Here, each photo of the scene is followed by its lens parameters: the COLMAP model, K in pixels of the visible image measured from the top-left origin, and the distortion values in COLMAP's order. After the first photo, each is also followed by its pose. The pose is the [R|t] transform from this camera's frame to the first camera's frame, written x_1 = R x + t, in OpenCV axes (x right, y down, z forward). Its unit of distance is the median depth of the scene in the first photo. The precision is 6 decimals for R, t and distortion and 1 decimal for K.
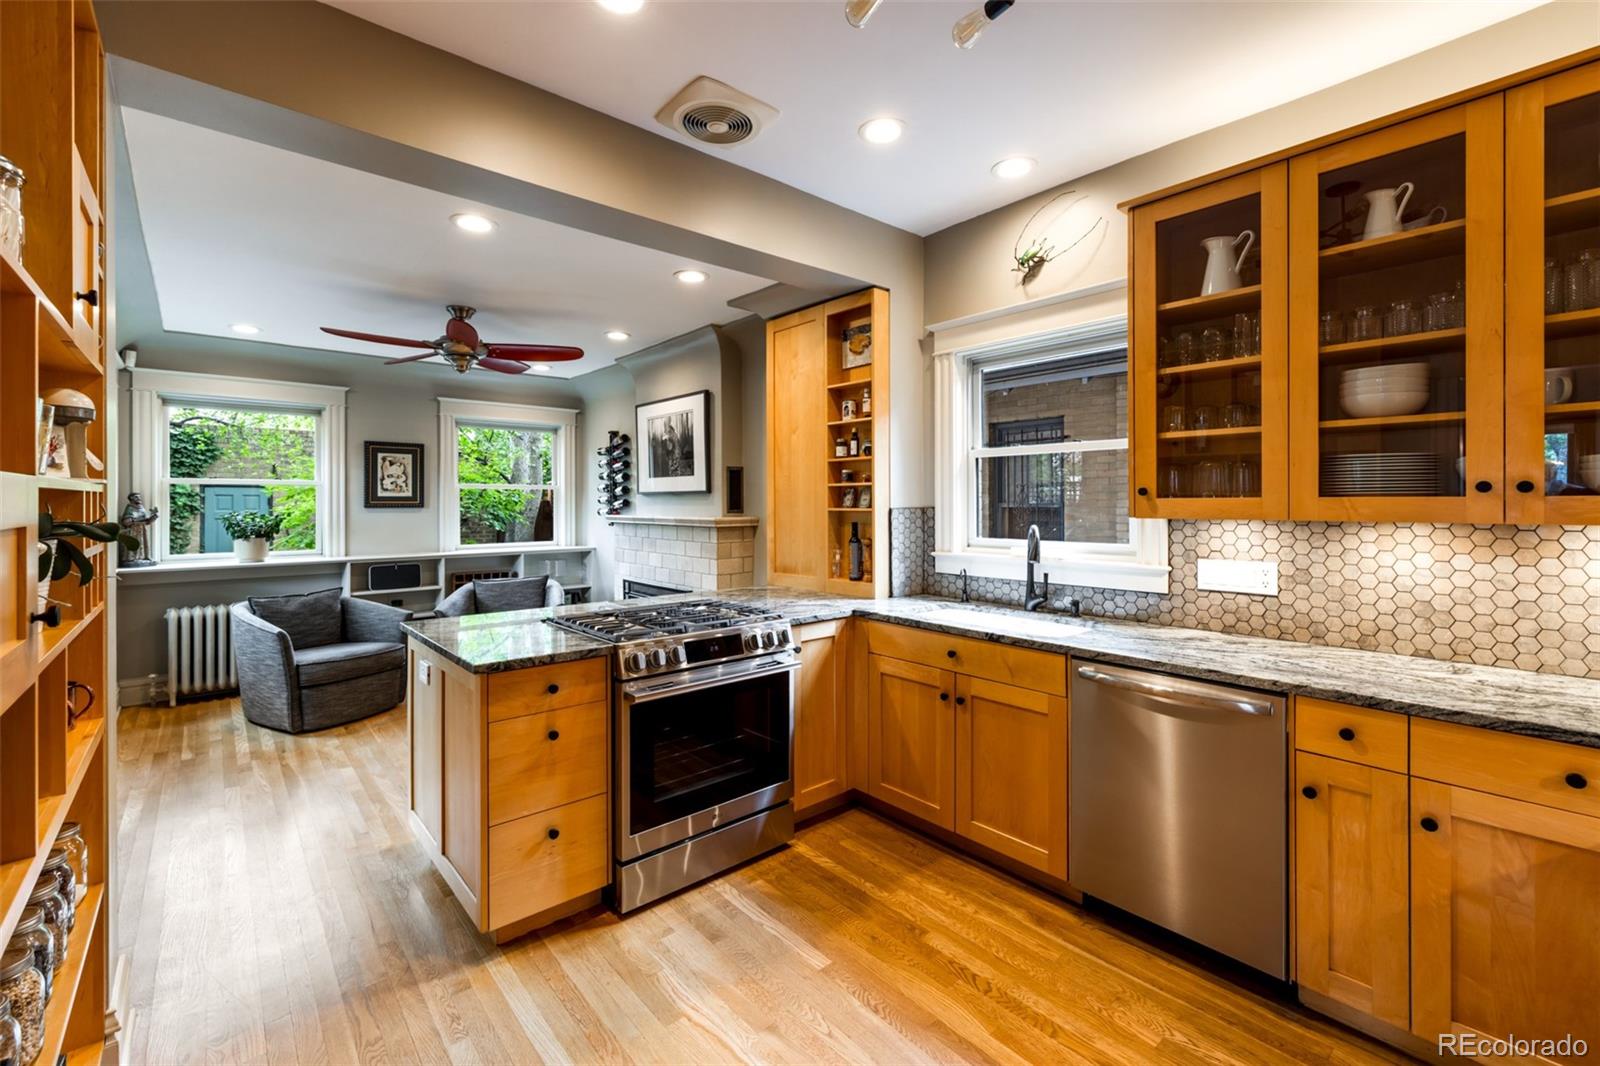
lens RADIAL K [[685.2, 0, 790.6], [0, 685.2, 503.1], [0, 0, 1]] dist [0.002538, 0.000294]
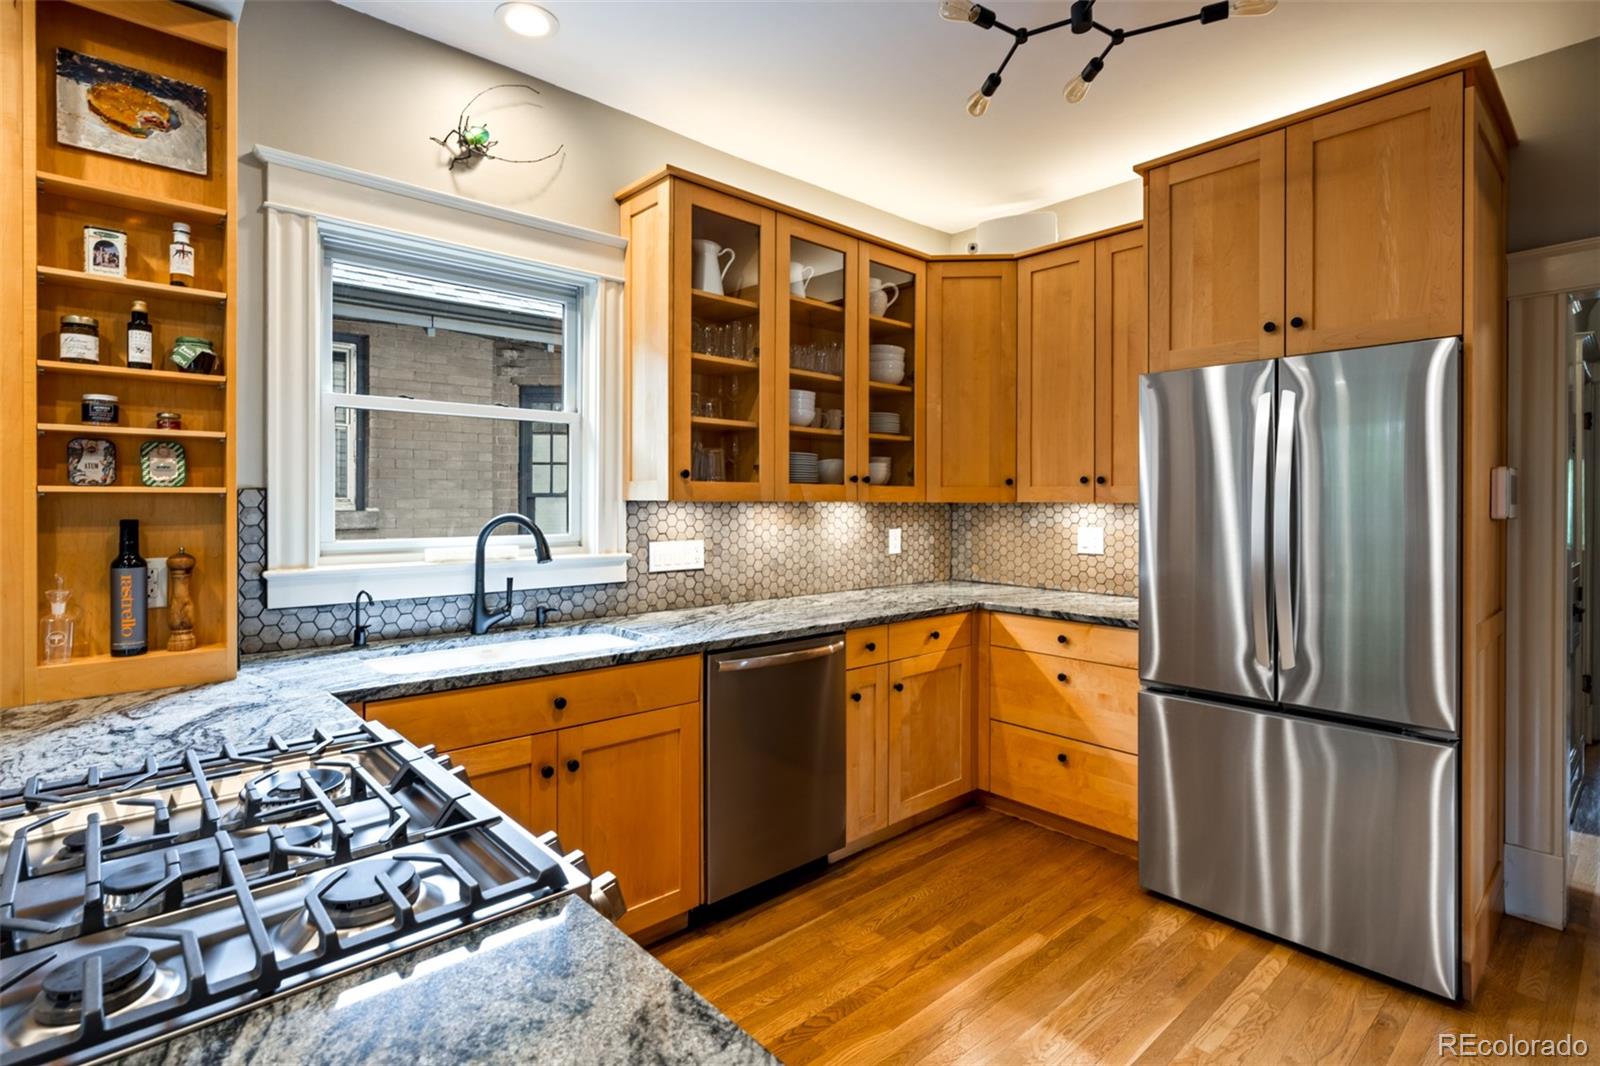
lens RADIAL K [[777.4, 0, 803.2], [0, 777.4, 504.1], [0, 0, 1]] dist [-0.012649, 0.000441]
pose [[-0.034195, -0.000696, 0.999415, -0.363345], [-0.001378, 0.999999, 0.000649, 0.015732], [-0.999414, -0.001355, -0.034195, 0.533192]]
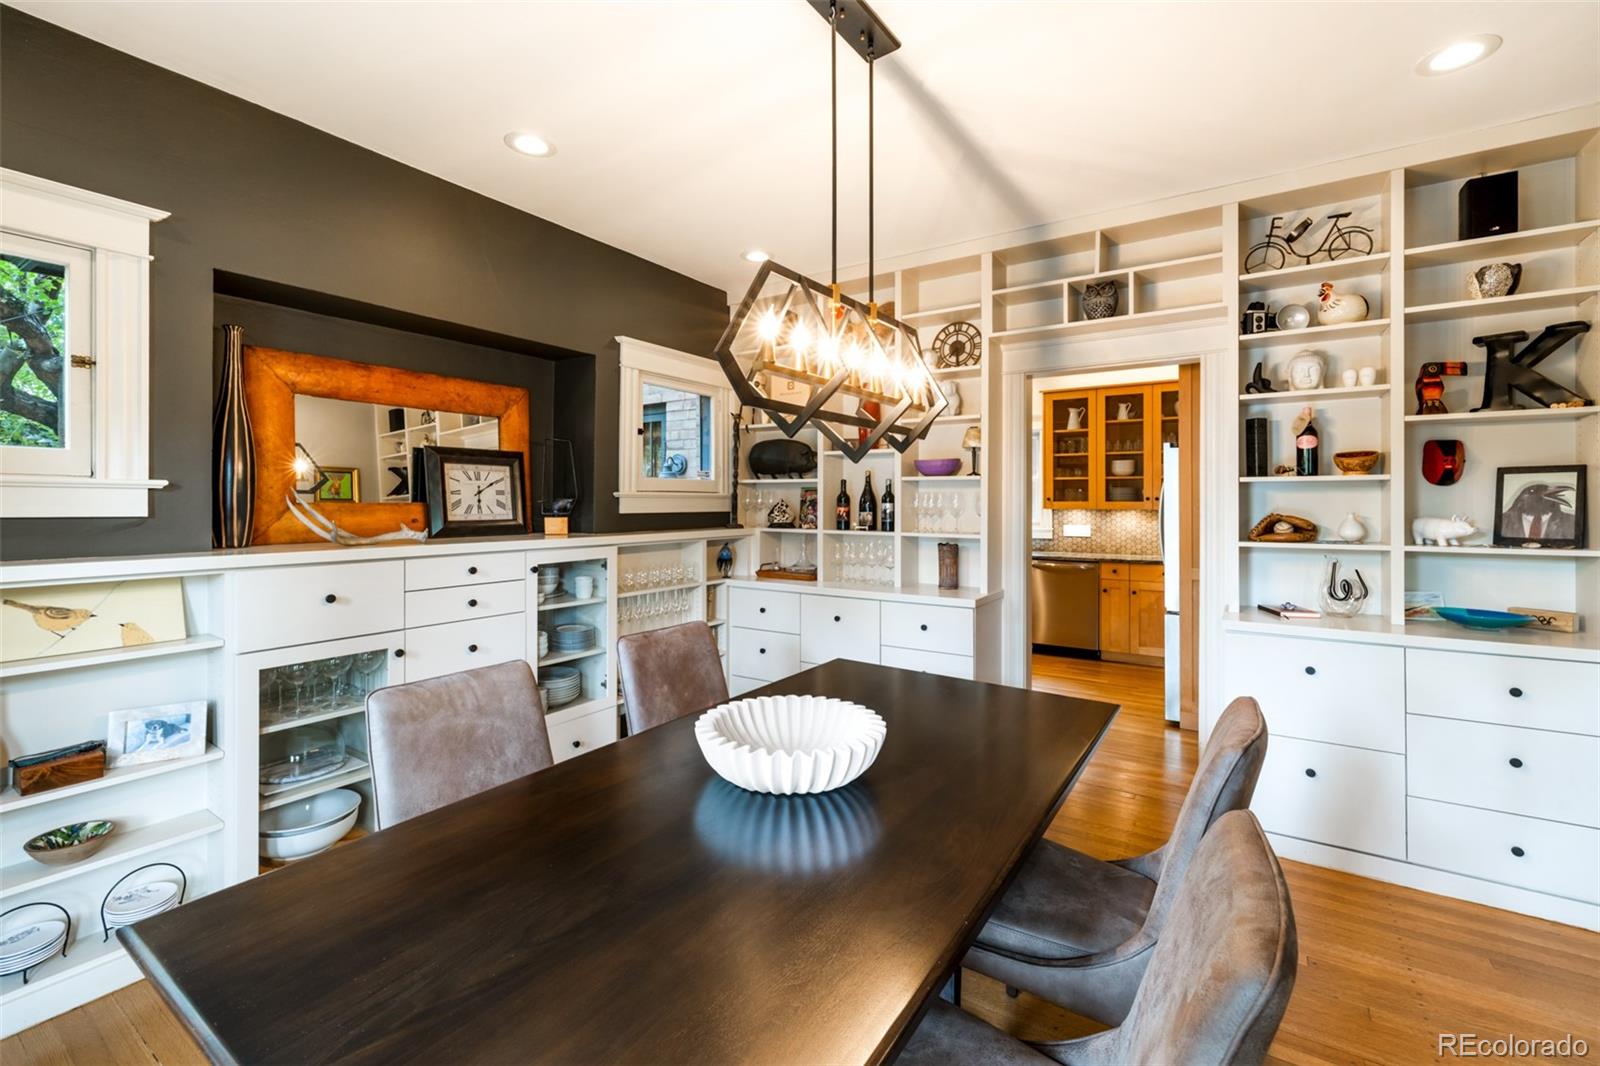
lens RADIAL K [[685.2, 0, 792.1], [0, 685.2, 498.3], [0, 0, 1]] dist [0.002538, 0.000294]
pose [[0.963720, 0.003928, 0.266887, -0.726818], [-0.002213, 0.999975, -0.006727, 0.000433], [-0.266907, 0.005892, 0.963704, -0.820921]]
